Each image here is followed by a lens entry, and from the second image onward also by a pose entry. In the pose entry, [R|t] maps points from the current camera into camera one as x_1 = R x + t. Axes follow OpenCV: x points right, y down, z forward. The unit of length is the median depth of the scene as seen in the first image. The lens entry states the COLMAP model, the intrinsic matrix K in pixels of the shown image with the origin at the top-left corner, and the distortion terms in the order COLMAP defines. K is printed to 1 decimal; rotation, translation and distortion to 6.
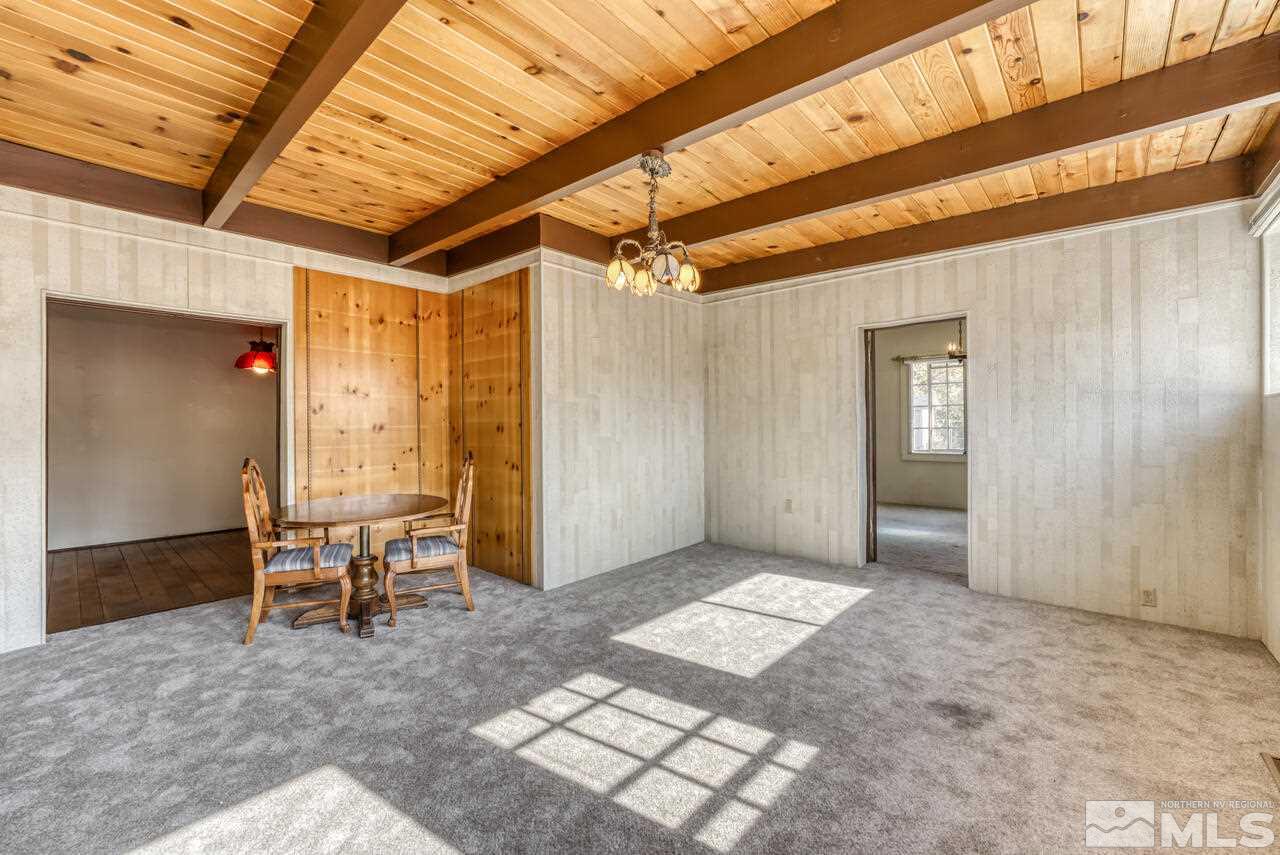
lens RADIAL K [[524.3, 0, 635.7], [0, 524.3, 423.6], [0, 0, 1]] dist [-0.000816, -0.000002]
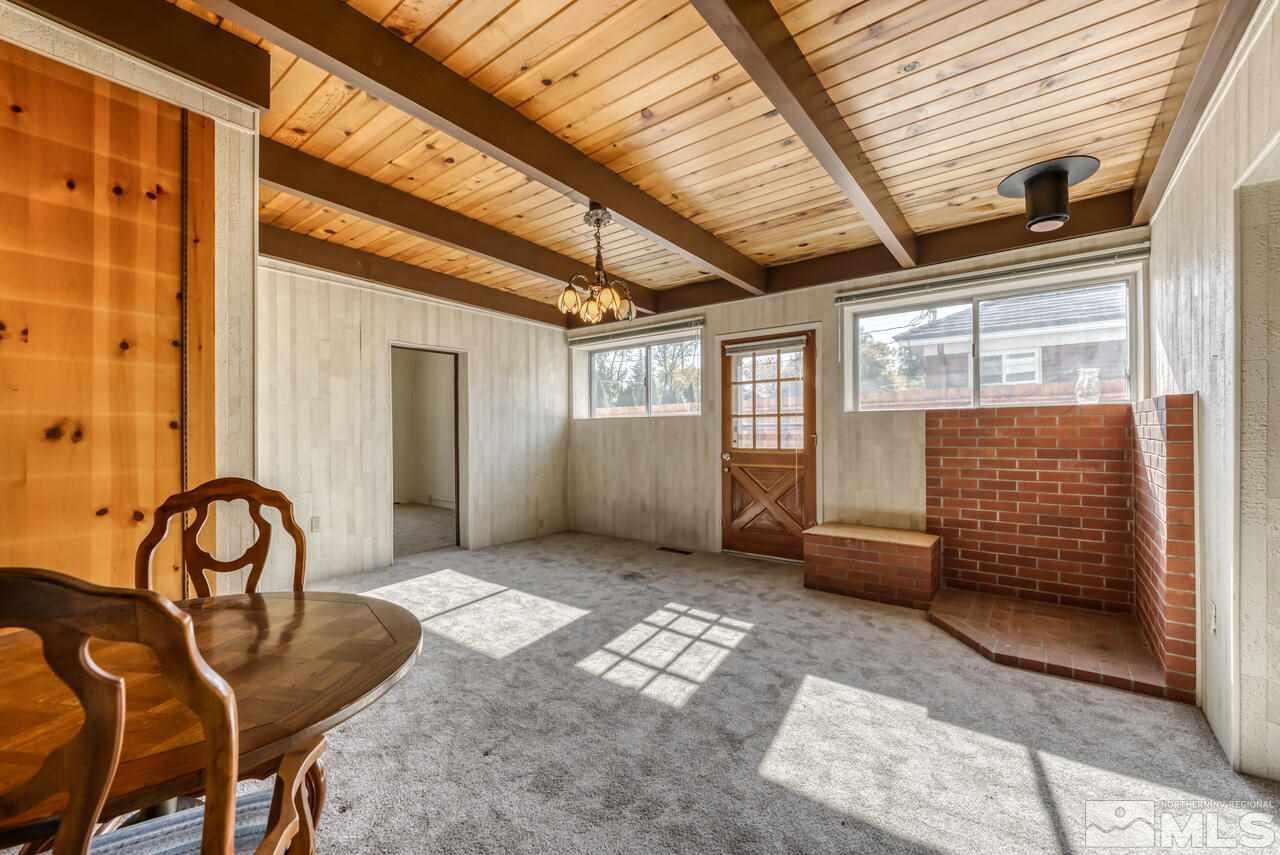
lens RADIAL K [[519.9, 0, 635.8], [0, 519.9, 430.1], [0, 0, 1]] dist [-0.002859, 0.000008]
pose [[-0.069137, 0.012506, 0.997529, -0.929445], [0.012257, 0.999857, -0.011686, 0.022565], [-0.997532, 0.011419, -0.069280, 0.783481]]
